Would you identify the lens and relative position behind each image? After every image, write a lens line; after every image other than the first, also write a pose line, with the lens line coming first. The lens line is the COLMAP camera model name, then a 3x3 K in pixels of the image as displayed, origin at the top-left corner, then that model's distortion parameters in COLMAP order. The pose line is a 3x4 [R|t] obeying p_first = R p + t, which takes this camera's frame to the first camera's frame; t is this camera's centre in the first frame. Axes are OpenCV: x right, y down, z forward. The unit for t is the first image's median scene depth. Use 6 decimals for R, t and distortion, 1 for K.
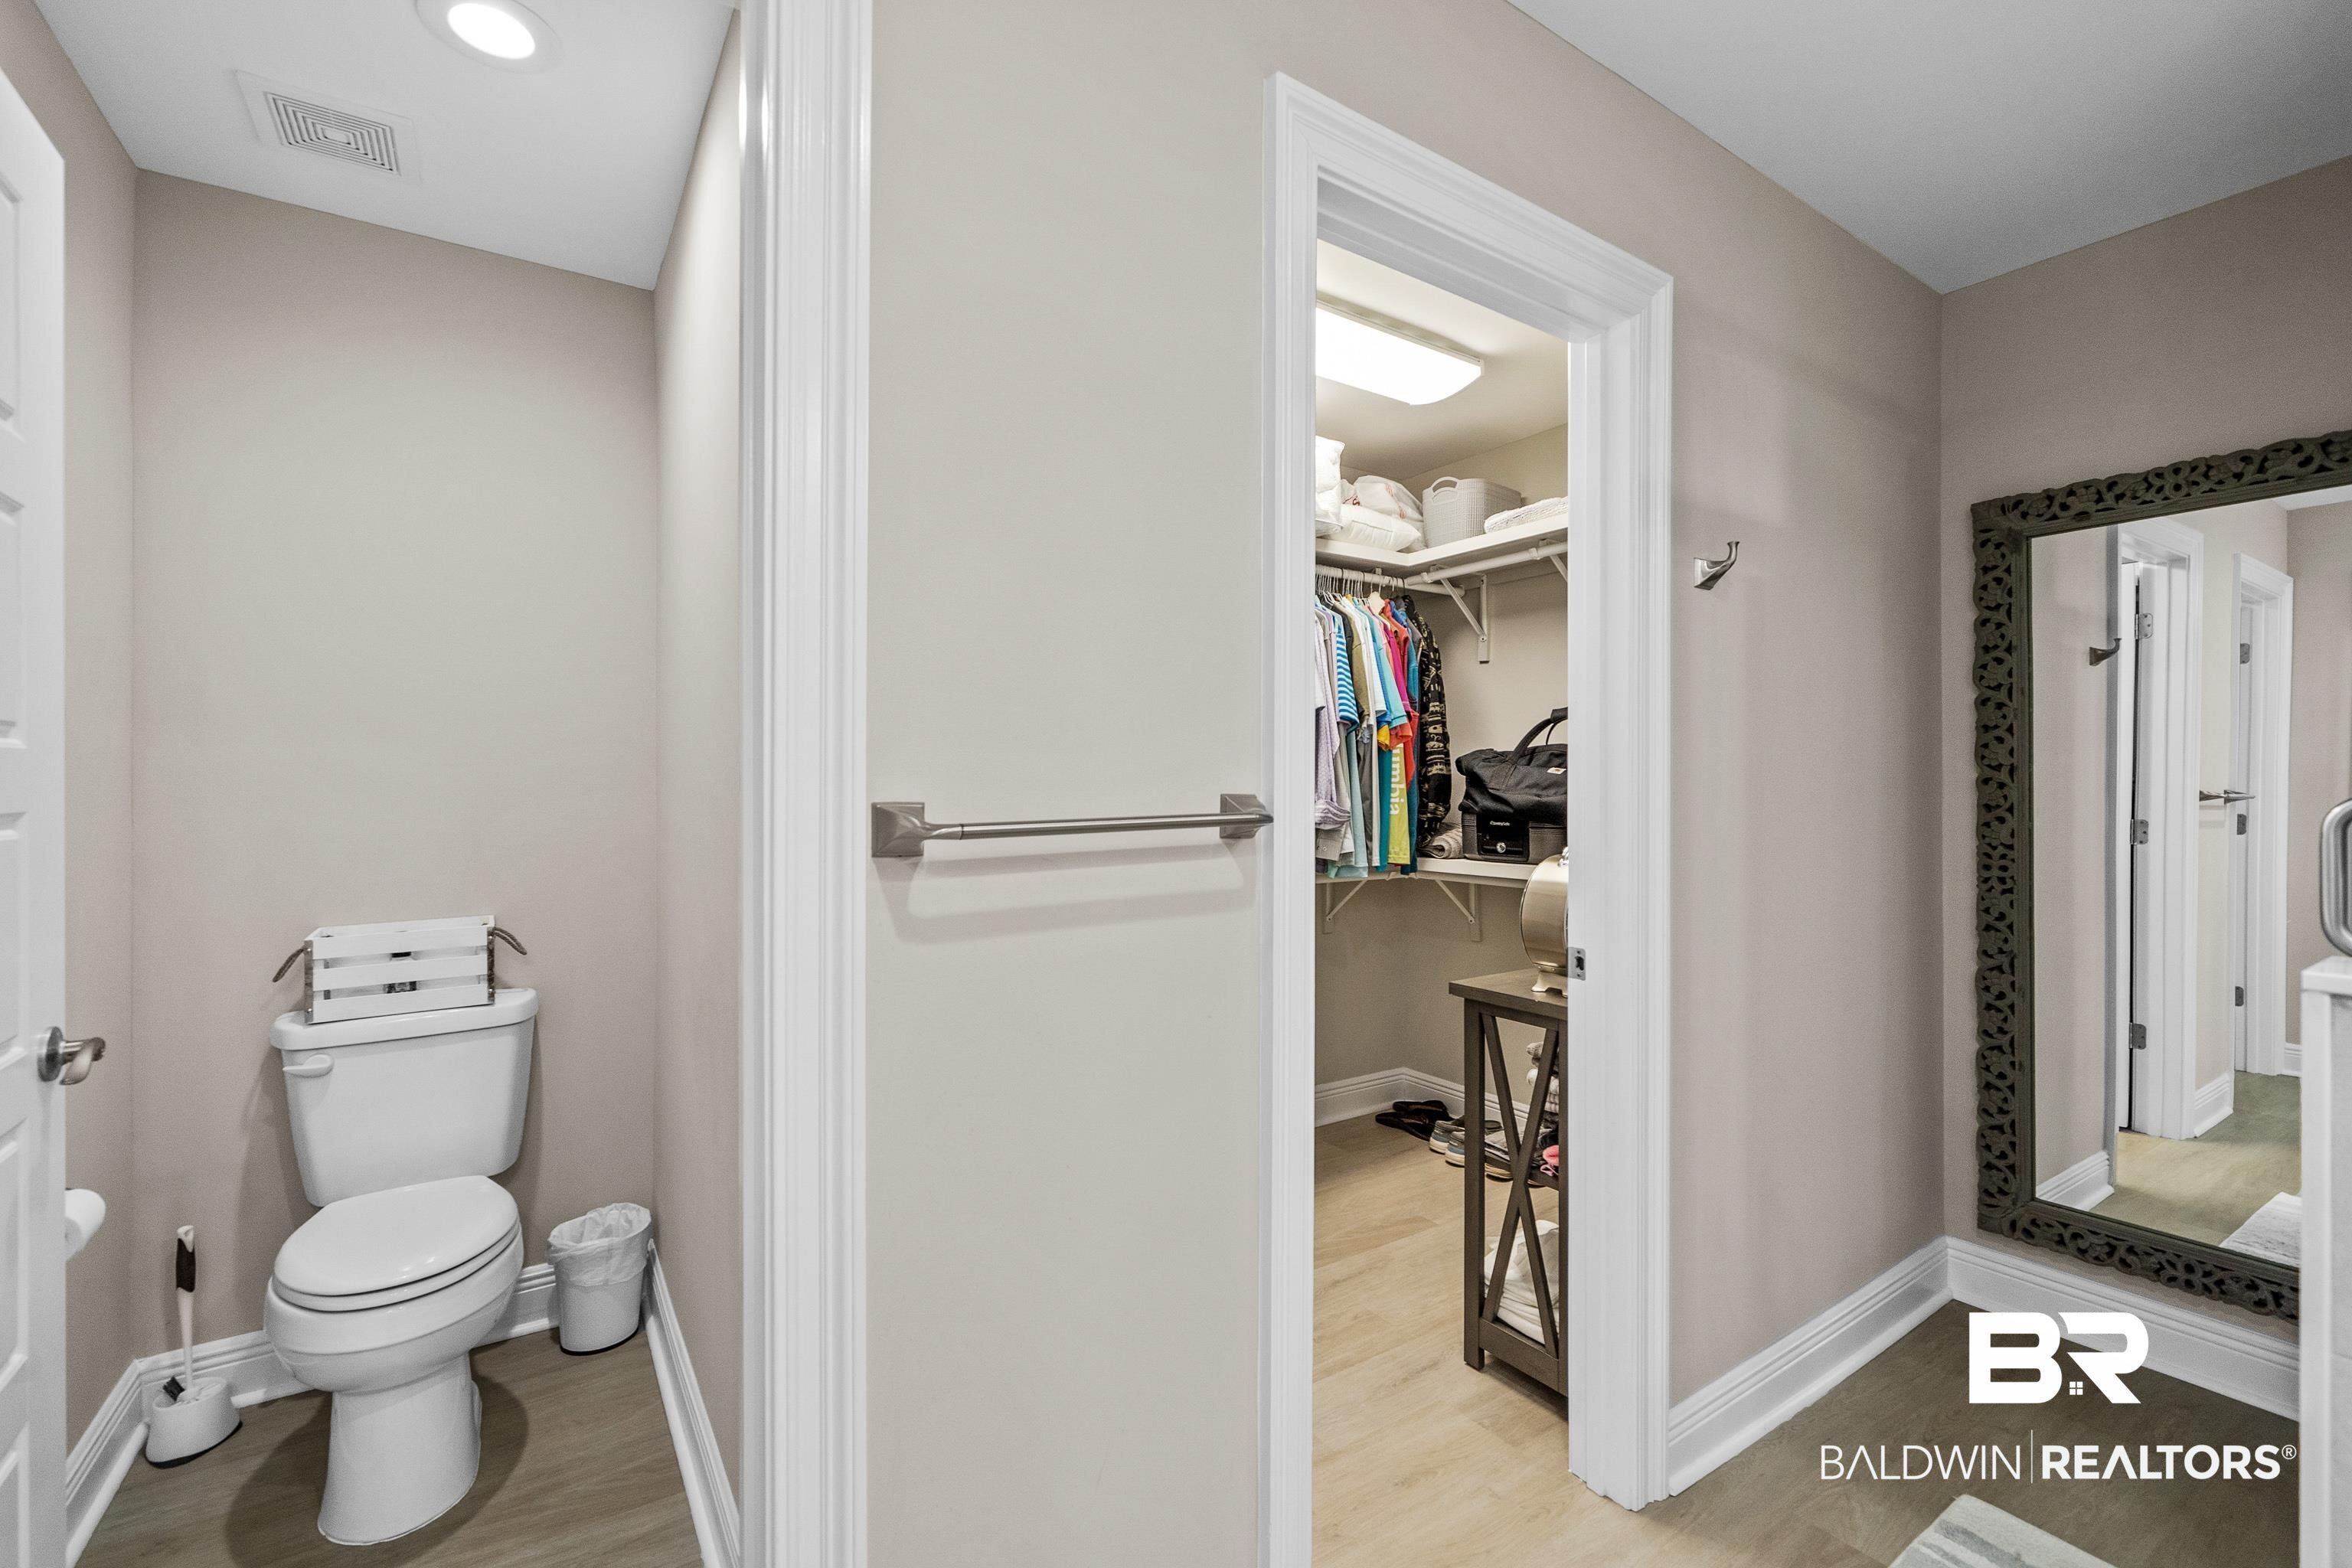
lens RADIAL K [[998.1, 0, 1176.0], [0, 998.1, 784.0], [0, 0, 1]] dist [-0.002710, -0.000418]
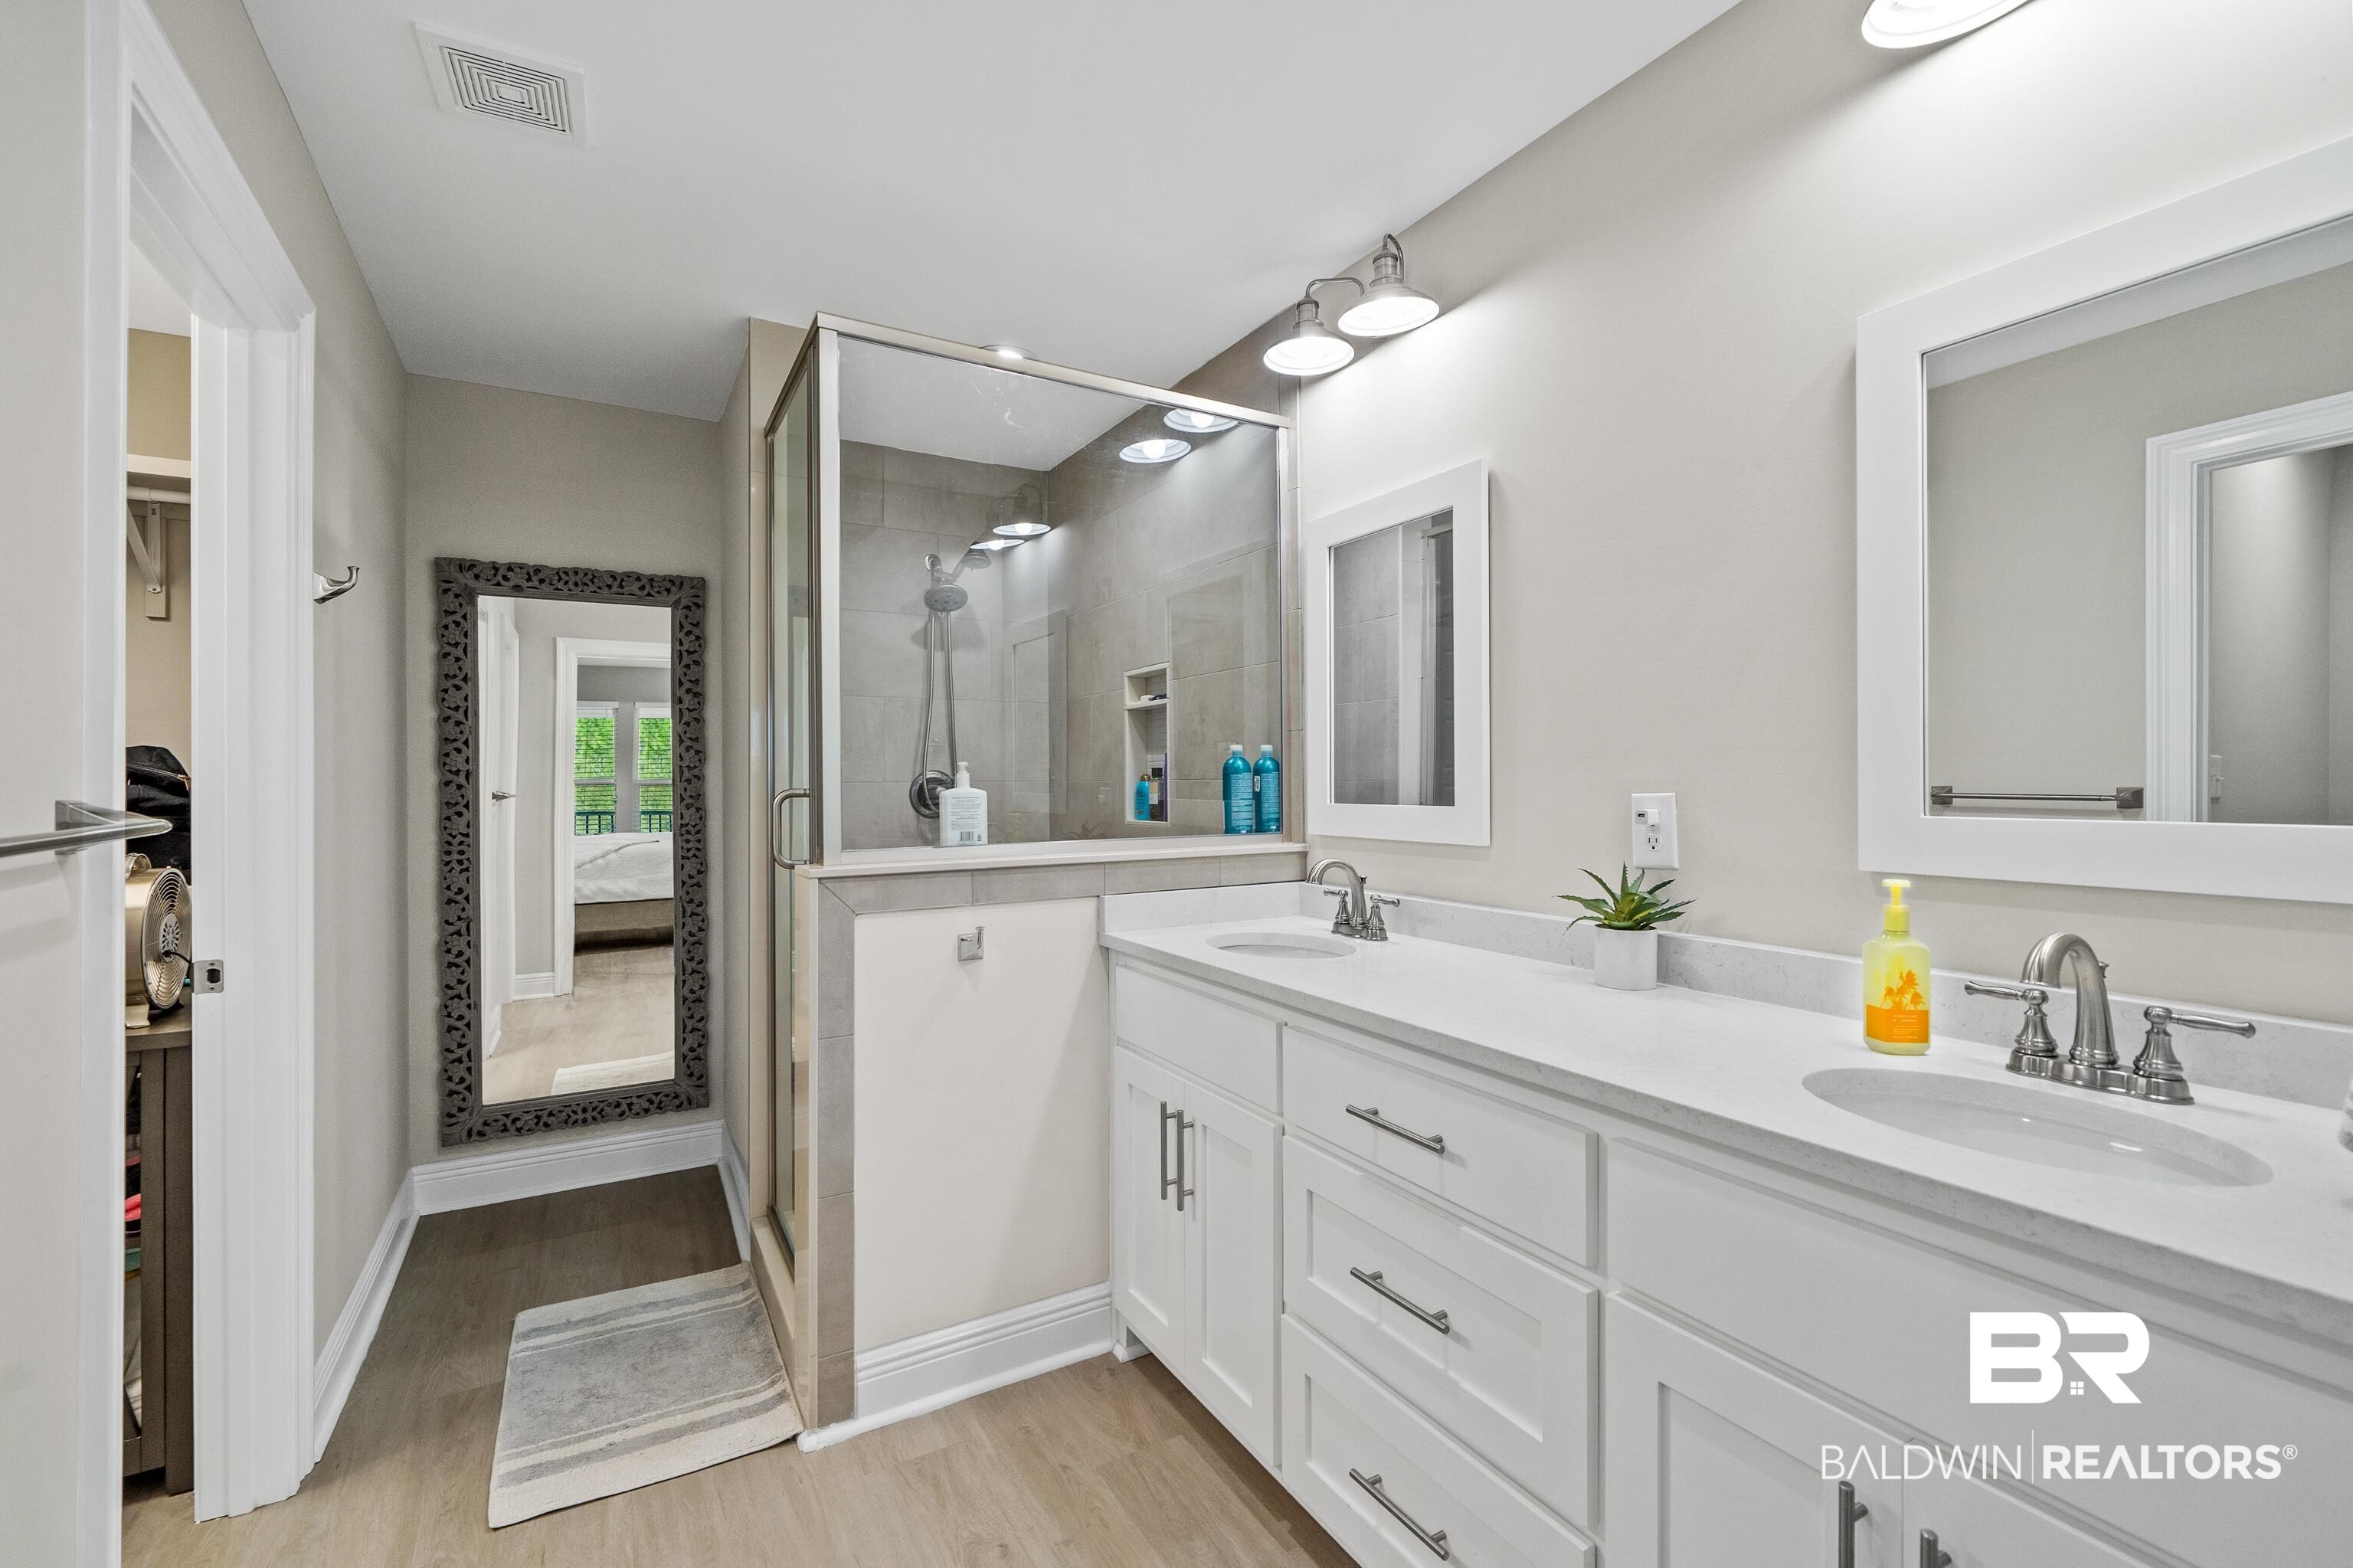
lens RADIAL K [[998.6, 0, 1176.5], [0, 998.6, 784.0], [0, 0, 1]] dist [-0.002710, -0.000418]
pose [[0.059390, -0.001955, 0.998233, -0.375965], [0.003842, 0.999991, 0.001730, -0.000740], [-0.998227, 0.003732, 0.059397, 0.021036]]
